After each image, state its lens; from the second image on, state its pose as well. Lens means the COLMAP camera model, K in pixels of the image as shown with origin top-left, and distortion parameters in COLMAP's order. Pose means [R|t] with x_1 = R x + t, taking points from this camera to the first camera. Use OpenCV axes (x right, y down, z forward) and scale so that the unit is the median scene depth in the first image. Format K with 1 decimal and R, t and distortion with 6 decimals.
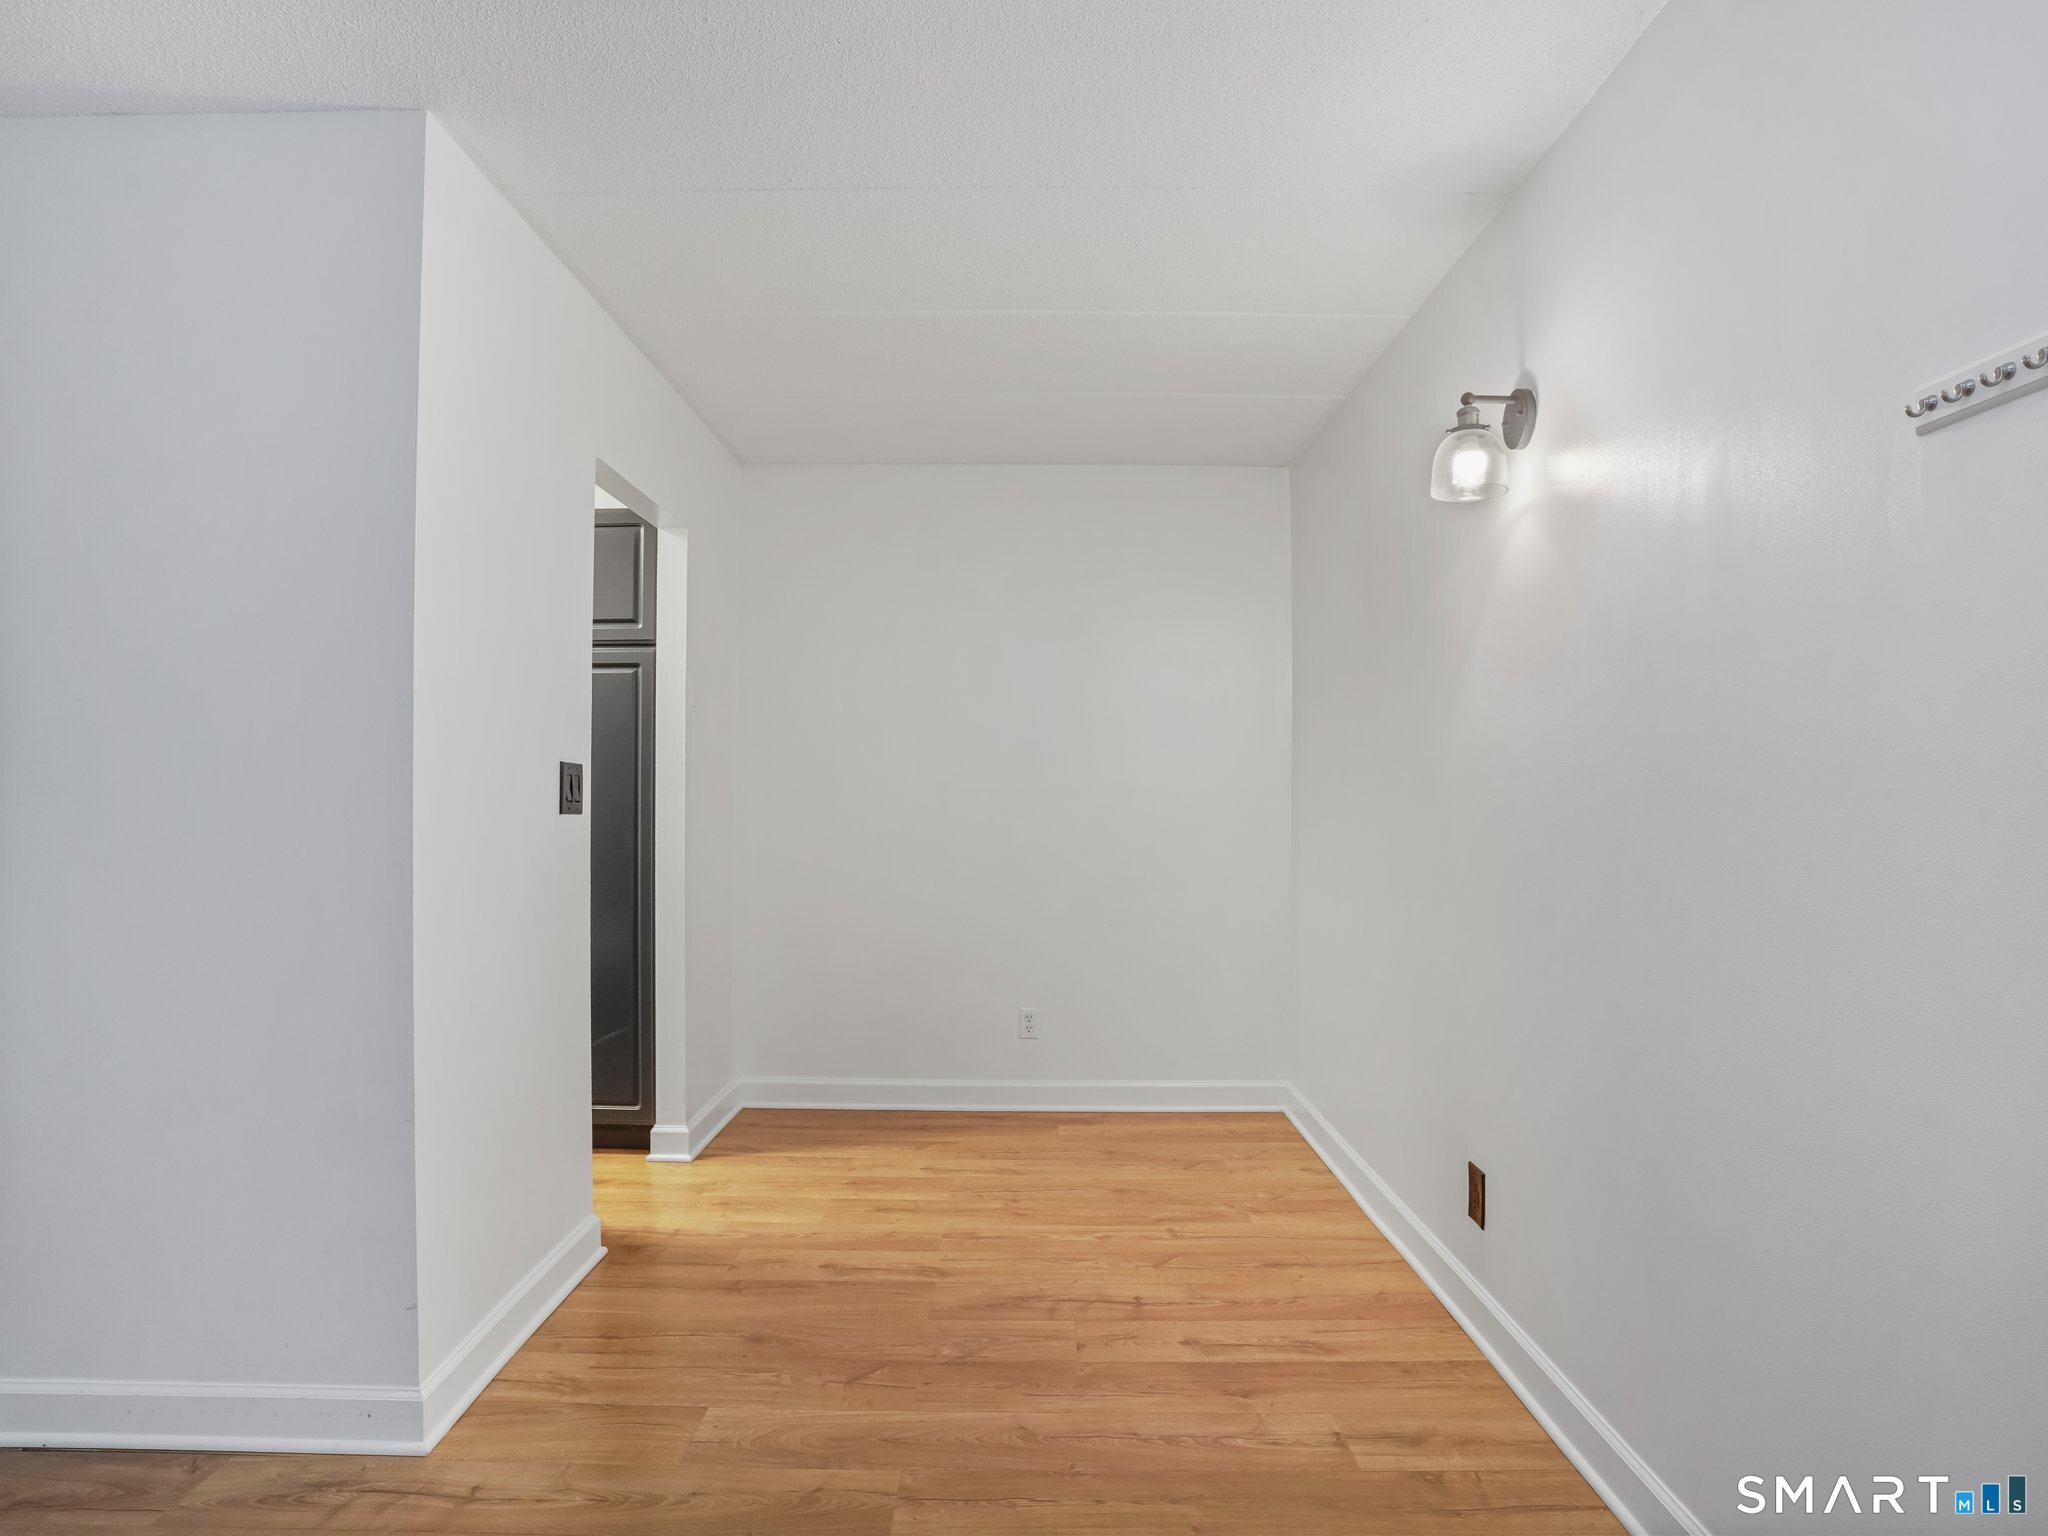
lens RADIAL K [[1135.0, 0, 1023.2], [0, 1135.0, 775.0], [0, 0, 1]] dist [-0.042715, 0.011286]
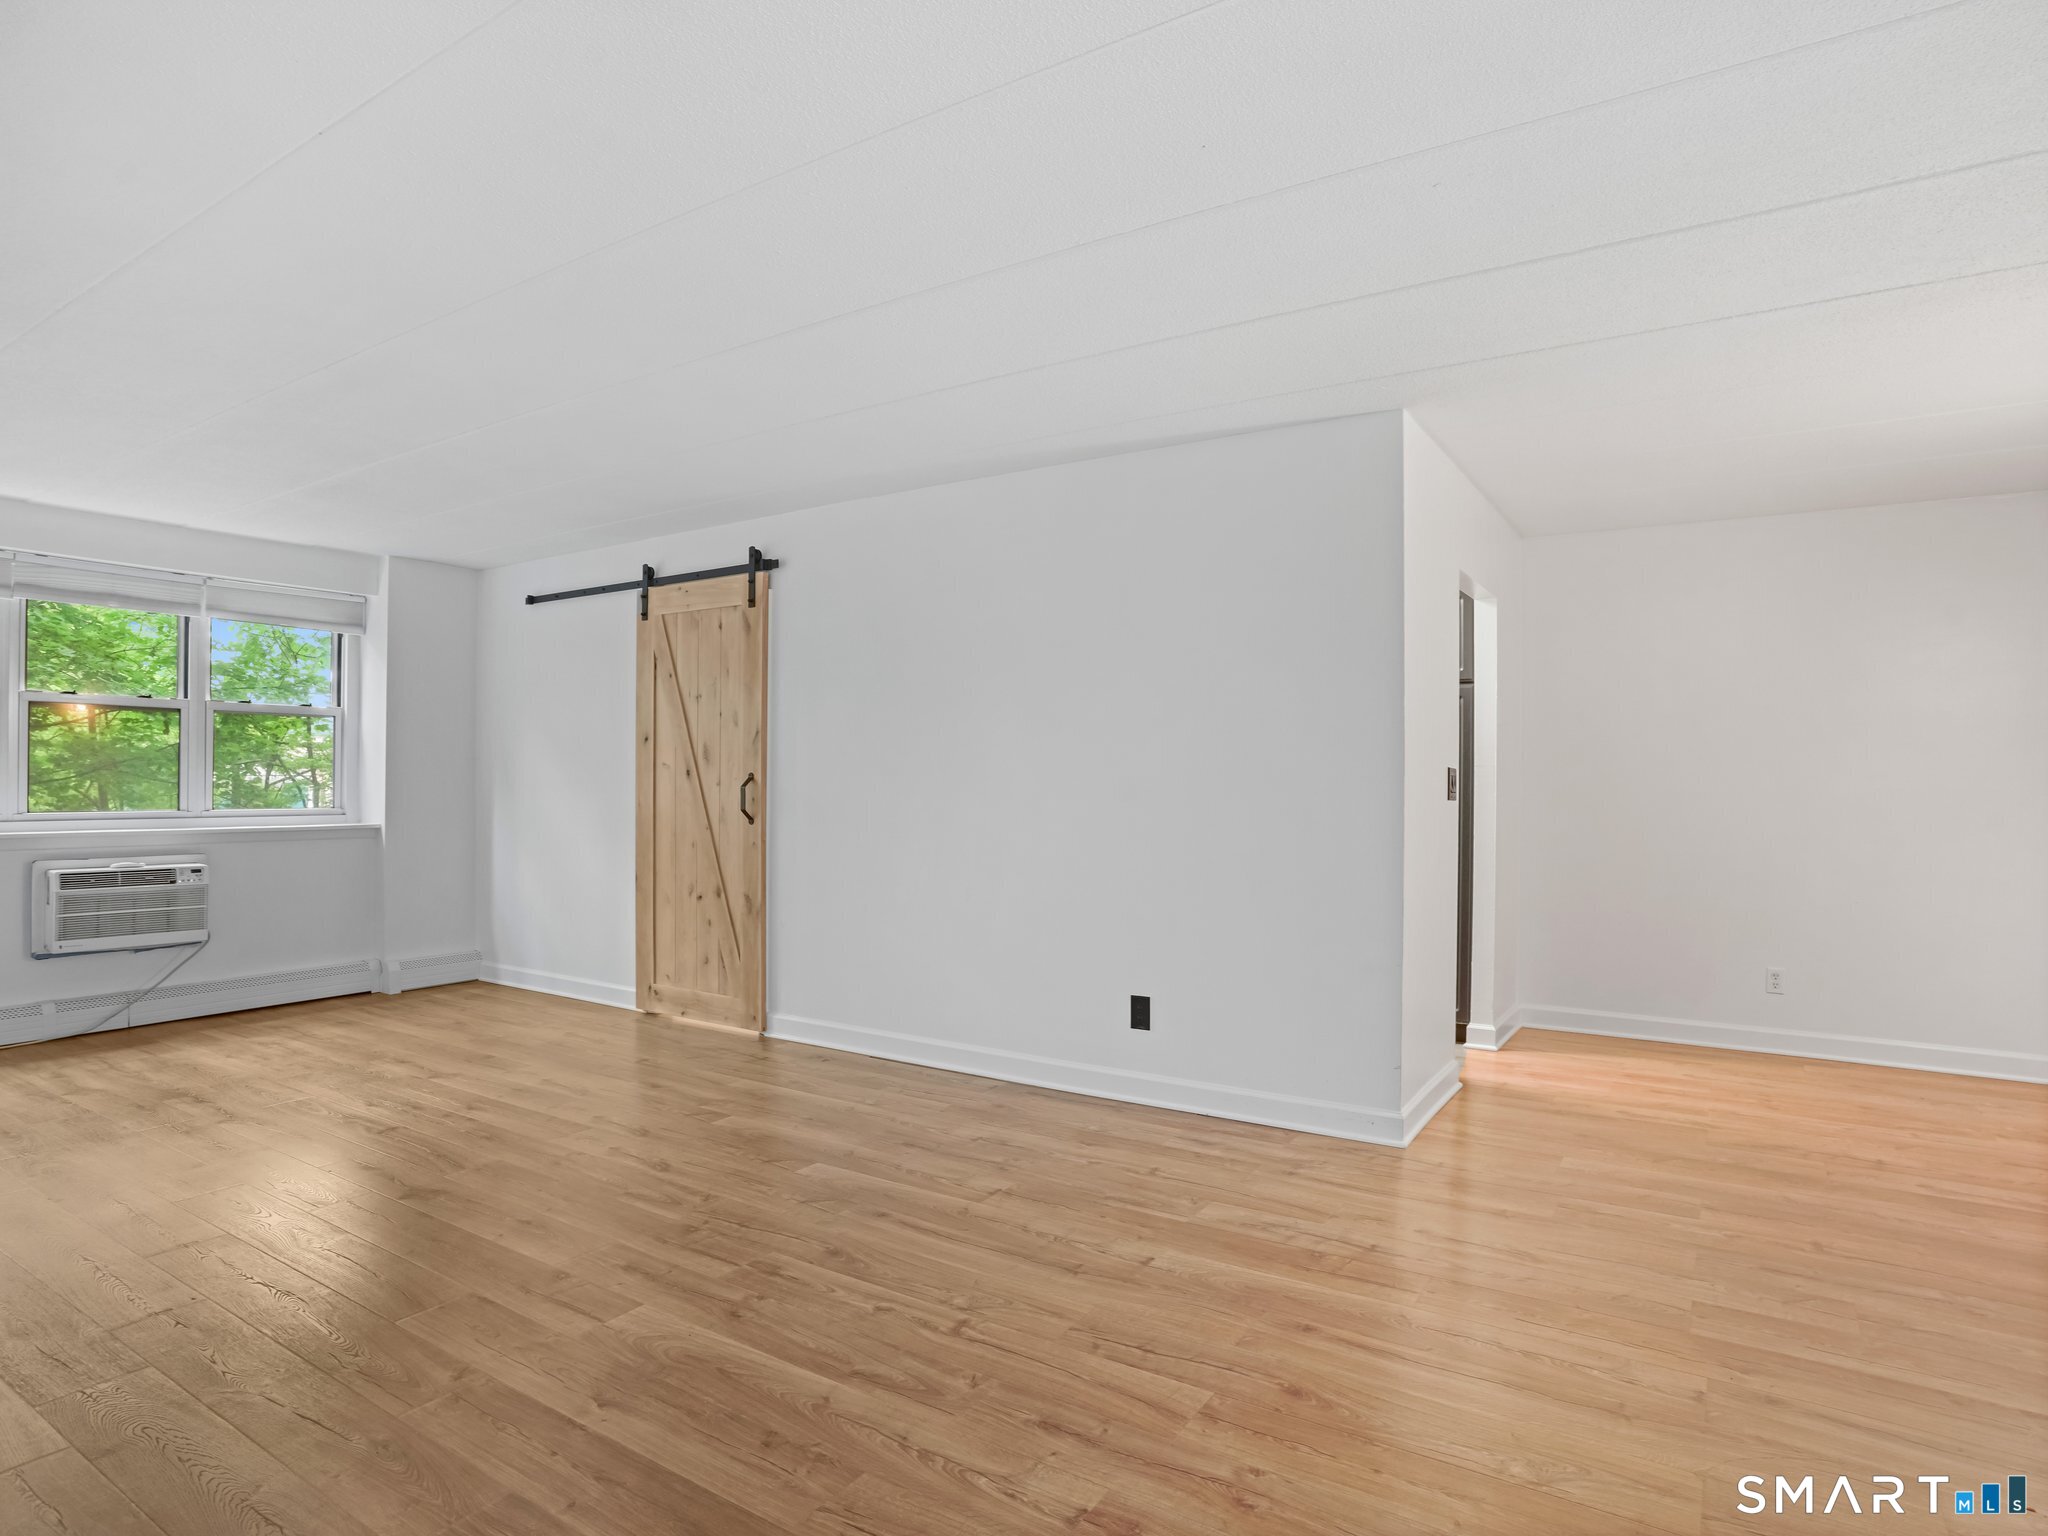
lens RADIAL K [[1135.0, 0, 1008.4], [0, 1135.0, 780.5], [0, 0, 1]] dist [-0.042715, 0.011286]
pose [[0.837530, -0.007402, -0.546342, -0.044417], [0.010834, 0.999937, 0.003060, -0.010096], [0.546284, -0.008482, 0.837557, -0.663941]]
